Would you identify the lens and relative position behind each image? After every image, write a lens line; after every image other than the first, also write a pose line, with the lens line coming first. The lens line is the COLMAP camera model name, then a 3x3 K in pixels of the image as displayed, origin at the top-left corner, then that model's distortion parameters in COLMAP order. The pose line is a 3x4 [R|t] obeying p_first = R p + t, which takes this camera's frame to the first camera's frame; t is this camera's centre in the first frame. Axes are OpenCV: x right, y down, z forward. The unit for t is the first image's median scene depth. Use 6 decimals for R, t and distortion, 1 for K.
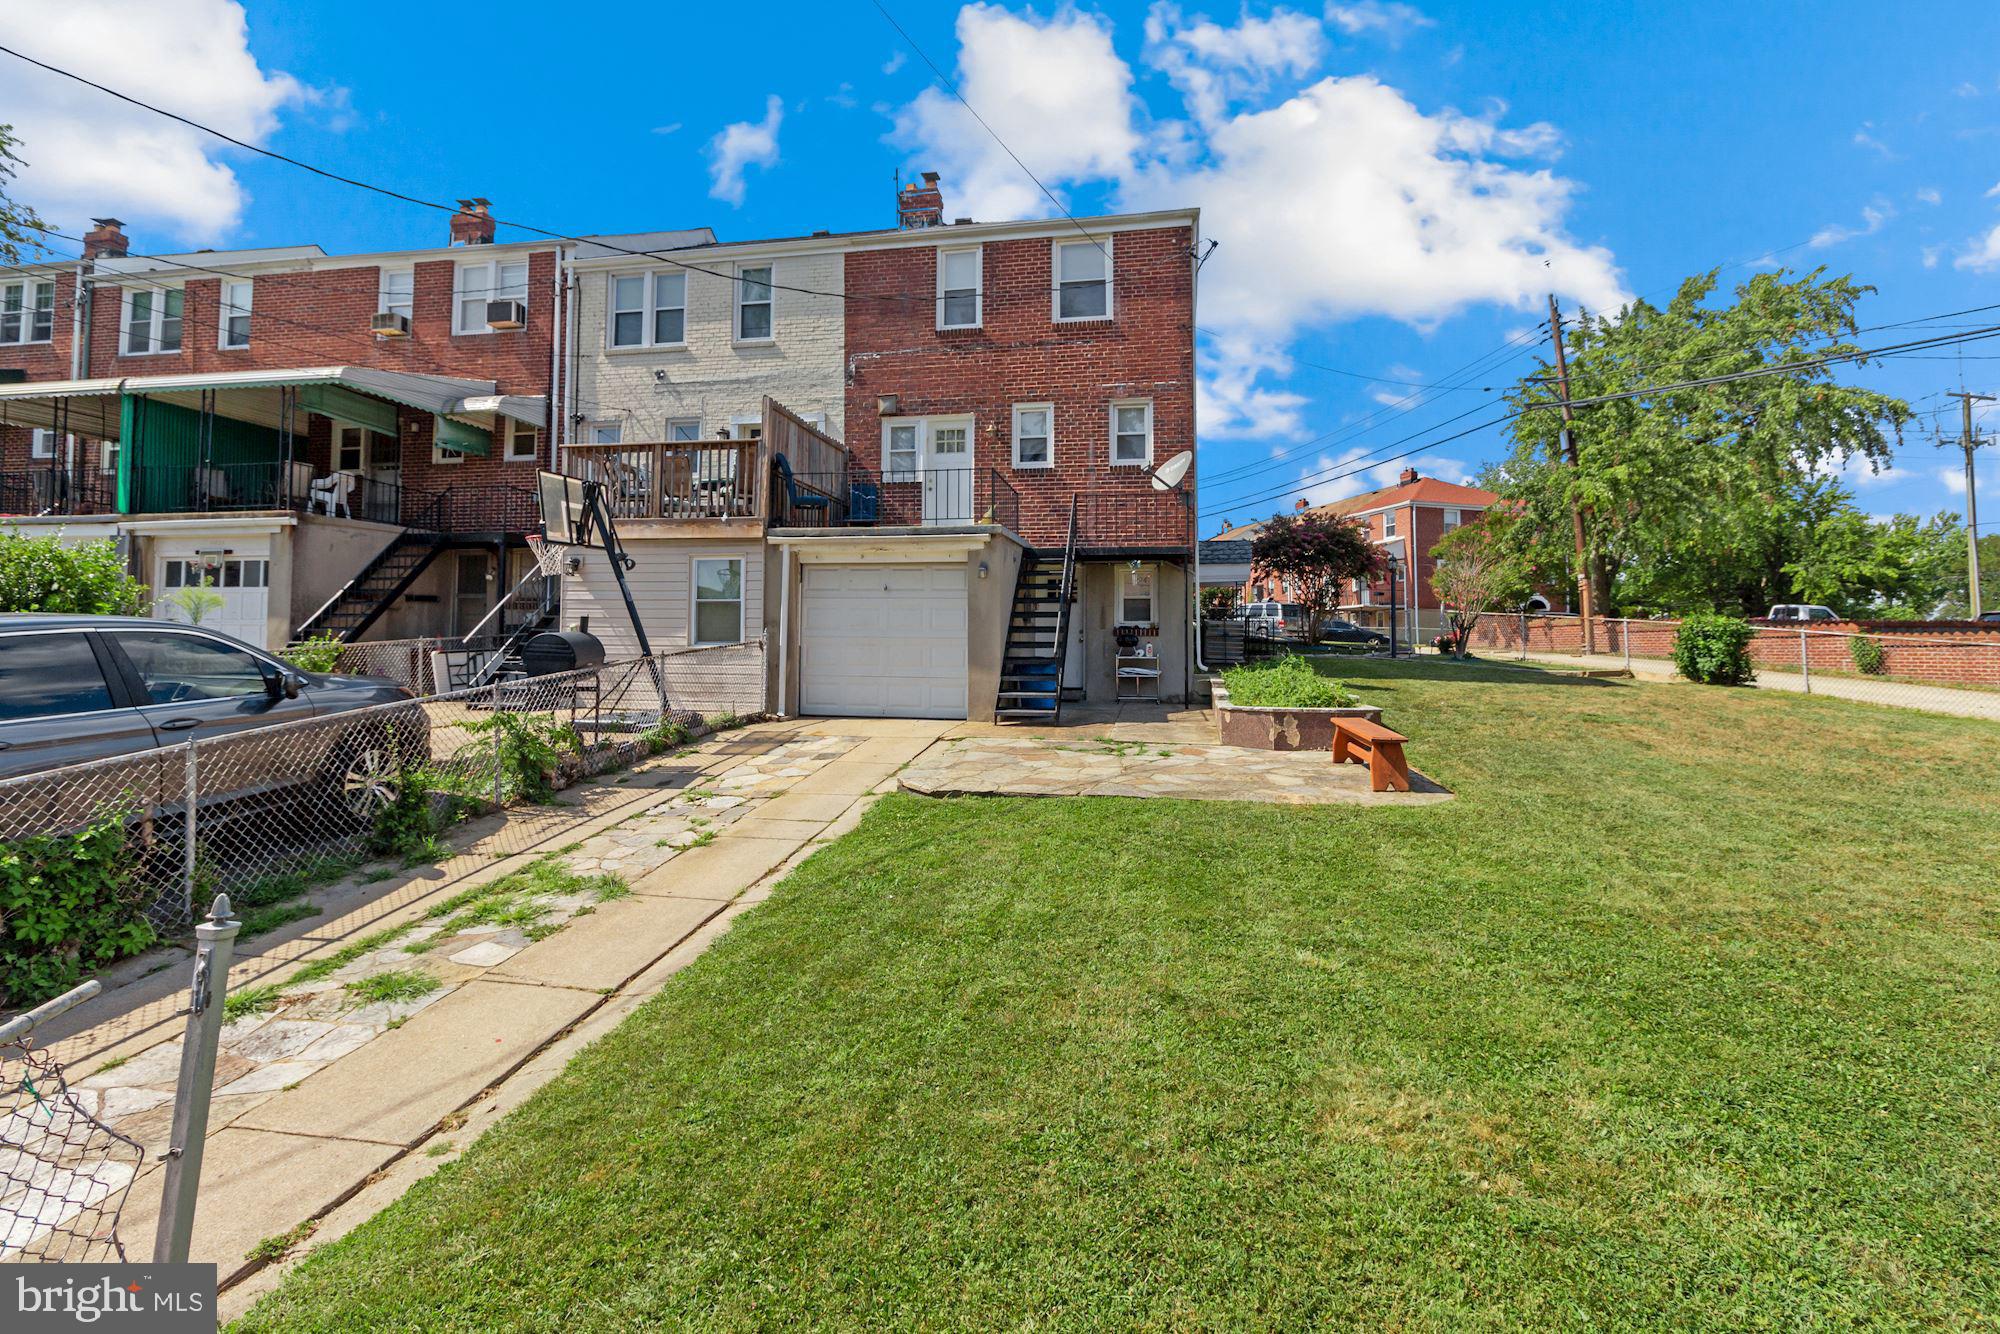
lens RADIAL K [[945.5, 0, 999.7], [0, 945.5, 612.5], [0, 0, 1]] dist [0.003538, 0.000853]
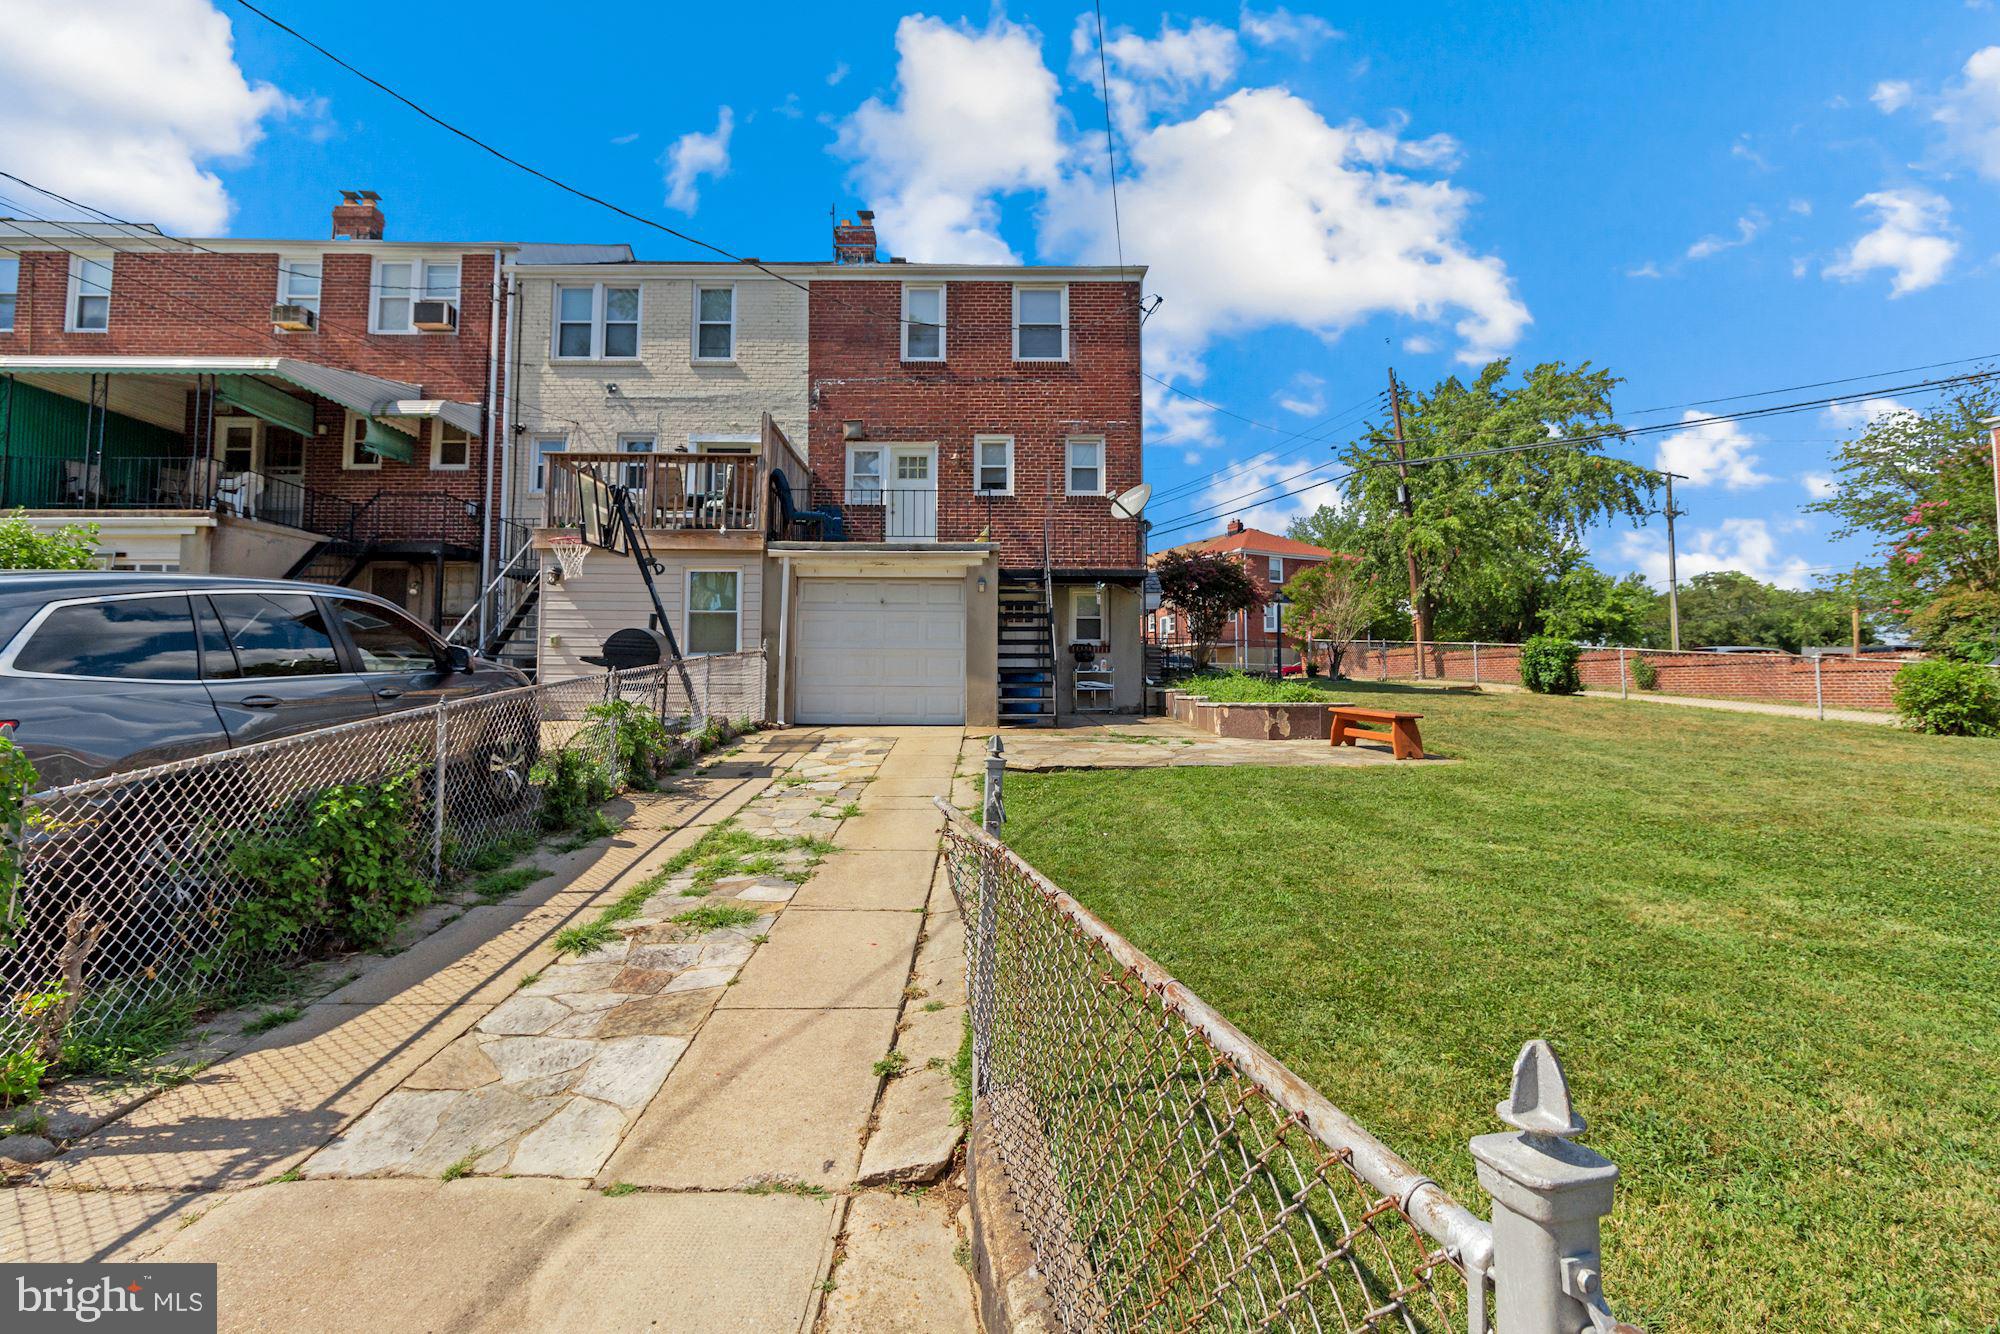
lens RADIAL K [[937.1, 0, 992.5], [0, 937.1, 646.1], [0, 0, 1]] dist [0.003339, 0.000742]
pose [[0.980788, 0.005926, 0.194986, -0.166336], [-0.003322, 0.999901, -0.013677, 0.030655], [-0.195048, 0.012767, 0.980711, -0.033762]]
